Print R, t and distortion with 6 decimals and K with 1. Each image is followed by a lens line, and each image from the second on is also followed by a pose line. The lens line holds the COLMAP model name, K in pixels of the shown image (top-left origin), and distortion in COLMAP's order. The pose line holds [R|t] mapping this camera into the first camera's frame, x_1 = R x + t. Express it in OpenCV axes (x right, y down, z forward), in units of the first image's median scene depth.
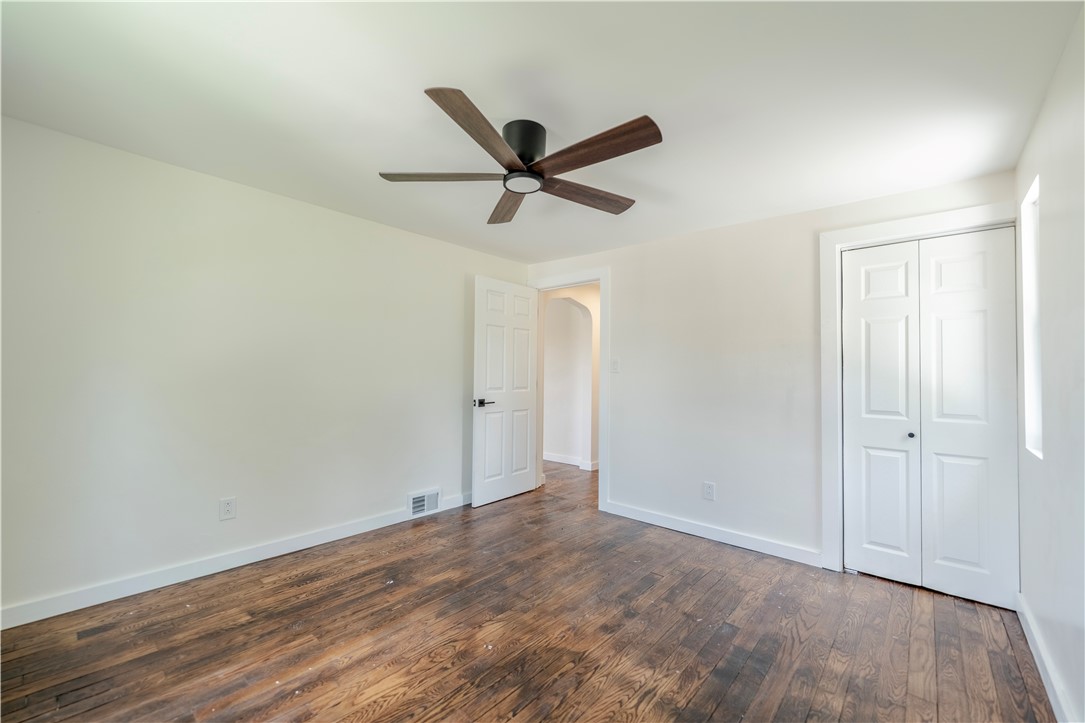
lens RADIAL K [[436.6, 0, 542.5], [0, 436.6, 361.5], [0, 0, 1]] dist [-0.000244, -0.000715]
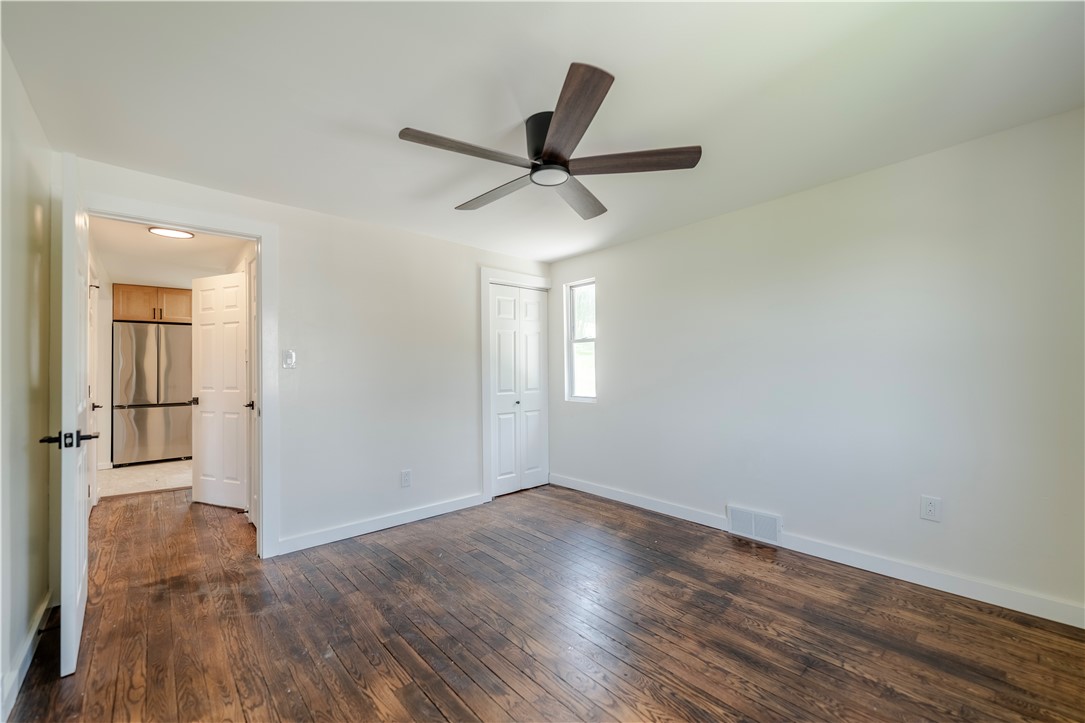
lens RADIAL K [[436.6, 0, 542.5], [0, 436.6, 361.5], [0, 0, 1]] dist [-0.000244, -0.000715]
pose [[0.114986, 0.004389, 0.993357, -0.765398], [-0.017600, 0.999842, -0.002380, 0.011903], [-0.993211, -0.017210, 0.115046, 0.668666]]
